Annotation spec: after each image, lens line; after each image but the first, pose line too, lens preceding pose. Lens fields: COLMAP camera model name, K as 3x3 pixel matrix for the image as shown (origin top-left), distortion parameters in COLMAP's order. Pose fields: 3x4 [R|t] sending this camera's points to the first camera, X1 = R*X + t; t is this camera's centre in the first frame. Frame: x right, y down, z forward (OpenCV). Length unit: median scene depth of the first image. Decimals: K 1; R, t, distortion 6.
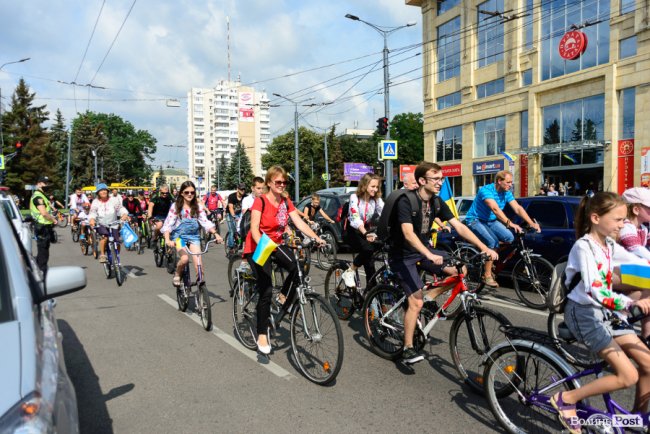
lens RADIAL K [[498.1, 0, 335.1], [0, 498.1, 220.5], [0, 0, 1]] dist [0.008880, 0.000189]
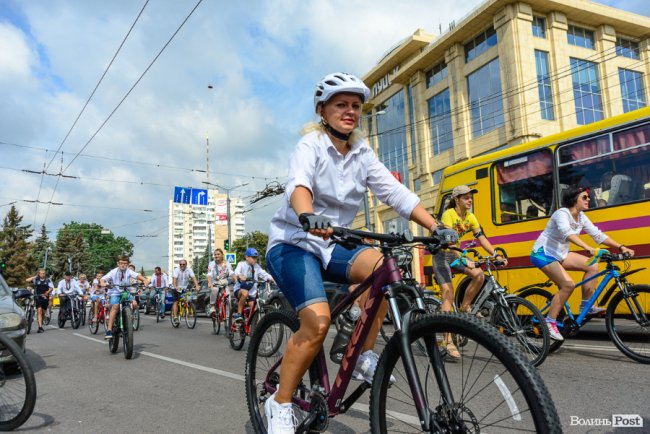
lens RADIAL K [[498.1, 0, 335.1], [0, 498.1, 220.5], [0, 0, 1]] dist [0.008880, 0.000189]
pose [[0.999522, -0.026527, 0.015881, 0.113778], [0.029054, 0.981525, -0.189117, 0.014135], [-0.010571, 0.189488, 0.981826, -0.168332]]
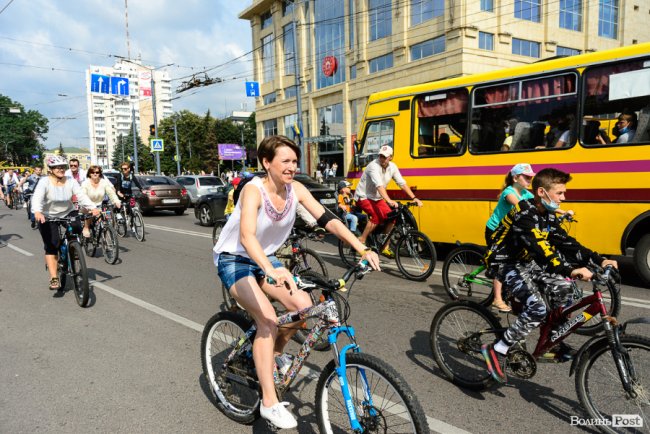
lens RADIAL K [[498.1, 0, 335.1], [0, 498.1, 220.5], [0, 0, 1]] dist [0.008880, 0.000189]
pose [[0.989683, -0.021919, 0.141585, 0.115348], [0.015050, 0.998666, 0.049403, 0.006999], [-0.142479, -0.046762, 0.988693, -0.172575]]
